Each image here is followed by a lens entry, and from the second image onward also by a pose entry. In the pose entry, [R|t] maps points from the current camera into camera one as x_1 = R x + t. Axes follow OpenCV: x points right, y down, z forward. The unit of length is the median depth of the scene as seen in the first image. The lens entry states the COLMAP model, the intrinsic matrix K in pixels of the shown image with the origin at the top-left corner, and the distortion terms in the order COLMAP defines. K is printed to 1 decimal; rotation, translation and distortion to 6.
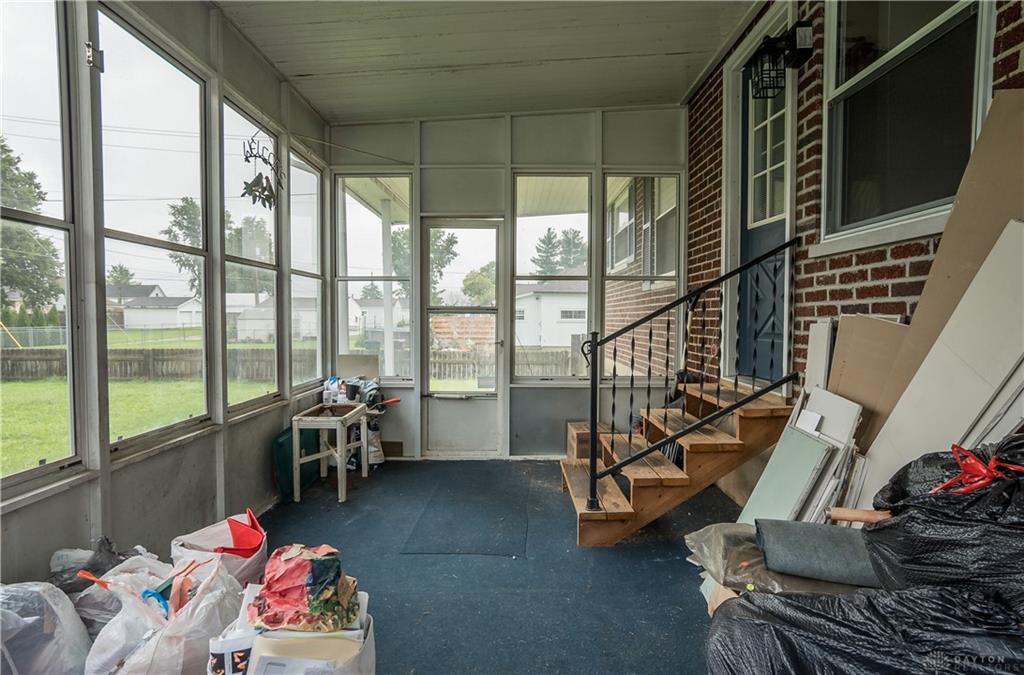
lens RADIAL K [[539.8, 0, 510.8], [0, 539.8, 335.4], [0, 0, 1]] dist [-0.004898, -0.000392]
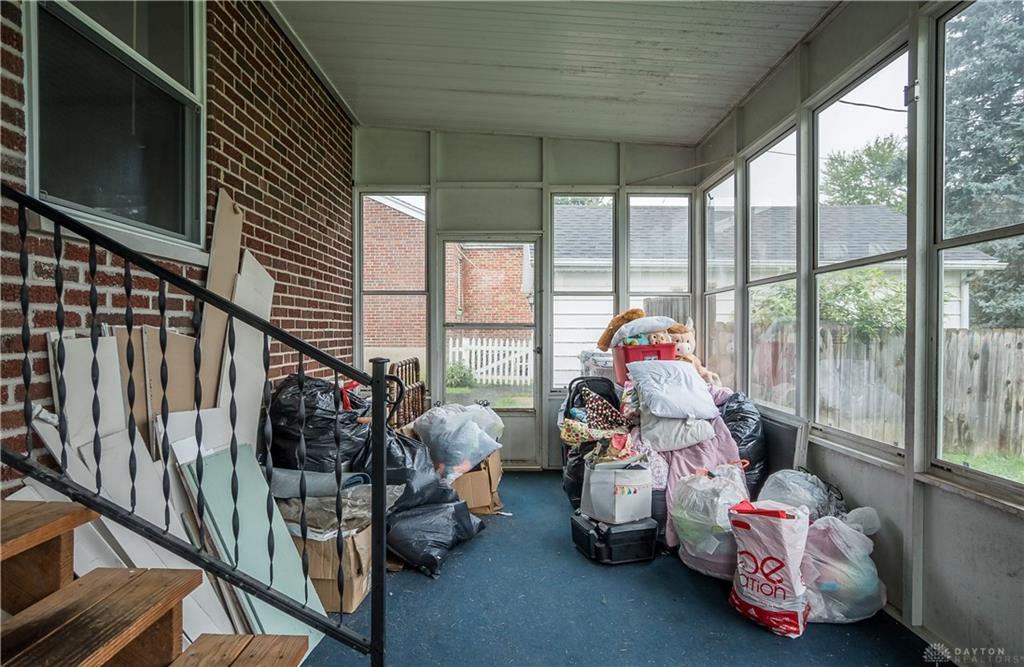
lens RADIAL K [[529.5, 0, 512.8], [0, 529.5, 332.5], [0, 0, 1]] dist [-0.029312, -0.000344]
pose [[-0.999968, -0.001136, -0.007898, 0.042110], [-0.001417, 0.999362, 0.035694, -0.063478], [0.007852, 0.035704, -0.999332, 1.971113]]
